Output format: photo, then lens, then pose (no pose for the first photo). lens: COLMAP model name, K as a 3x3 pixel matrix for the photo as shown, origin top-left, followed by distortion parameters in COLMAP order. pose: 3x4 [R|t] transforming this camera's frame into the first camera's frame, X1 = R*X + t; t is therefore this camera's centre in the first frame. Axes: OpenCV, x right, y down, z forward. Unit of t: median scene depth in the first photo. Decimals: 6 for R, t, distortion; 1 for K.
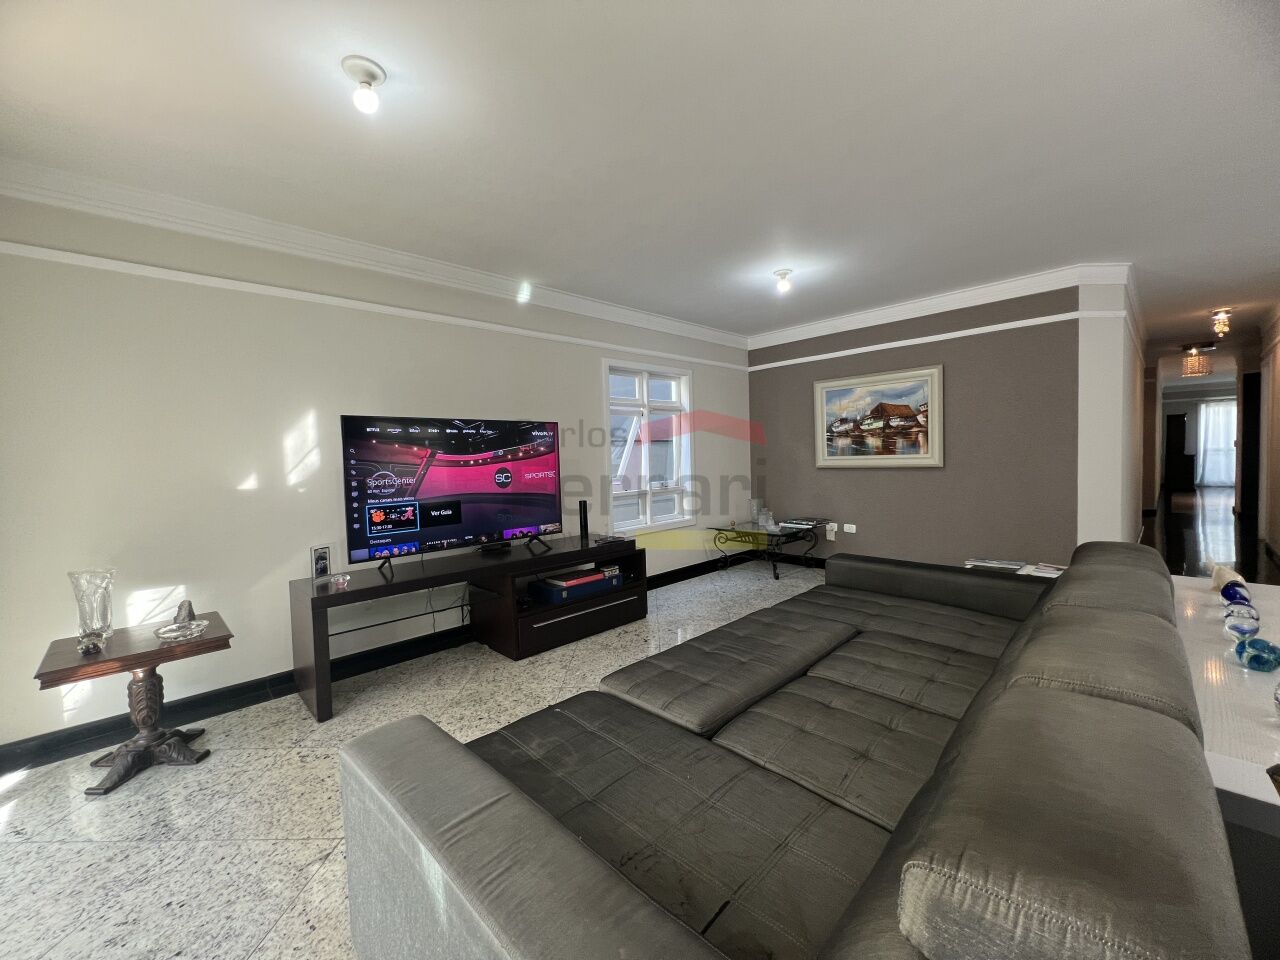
lens RADIAL K [[513.1, 0, 636.9], [0, 513.1, 478.4], [0, 0, 1]] dist [-0.001814, 0.001242]
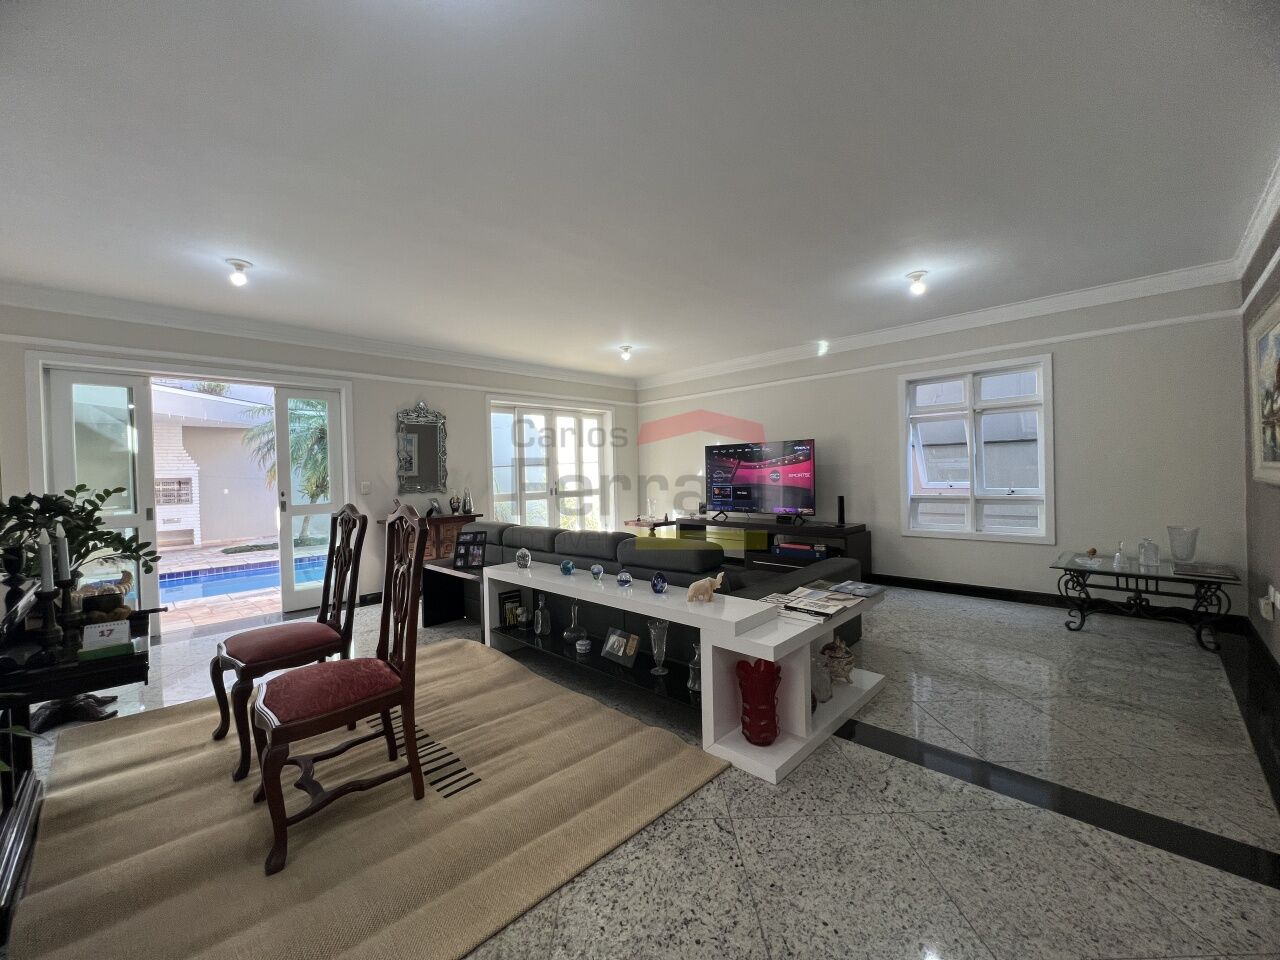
lens RADIAL K [[513.1, 0, 636.9], [0, 513.1, 478.4], [0, 0, 1]] dist [-0.001814, 0.001242]
pose [[0.028337, 0.042618, -0.998690, 0.937126], [-0.019654, 0.998921, 0.042070, -0.036777], [0.999405, 0.018436, 0.029144, 0.339901]]
